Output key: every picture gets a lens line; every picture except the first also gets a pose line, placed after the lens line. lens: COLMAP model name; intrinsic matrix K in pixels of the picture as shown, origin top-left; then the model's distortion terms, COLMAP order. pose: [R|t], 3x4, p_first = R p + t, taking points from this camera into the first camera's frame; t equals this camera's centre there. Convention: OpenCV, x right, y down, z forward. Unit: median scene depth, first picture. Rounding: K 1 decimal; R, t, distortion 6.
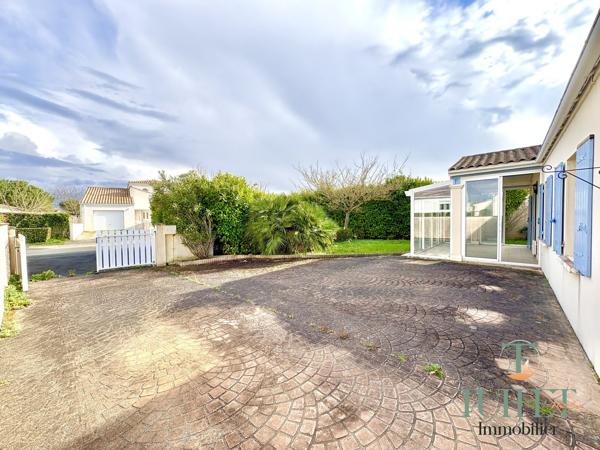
lens RADIAL K [[234.0, 0, 299.5], [0, 234.0, 222.5], [0, 0, 1]] dist [-0.000926, -0.000230]
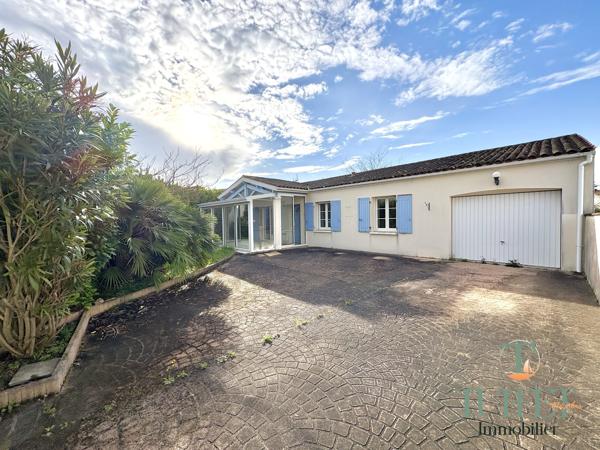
lens RADIAL K [[234.0, 0, 299.9], [0, 234.0, 225.8], [0, 0, 1]] dist [-0.000926, -0.000230]
pose [[0.097241, -0.011727, 0.995192, -1.659088], [0.029390, 0.999528, 0.008906, 0.016683], [-0.994827, 0.028383, 0.097540, 1.550624]]
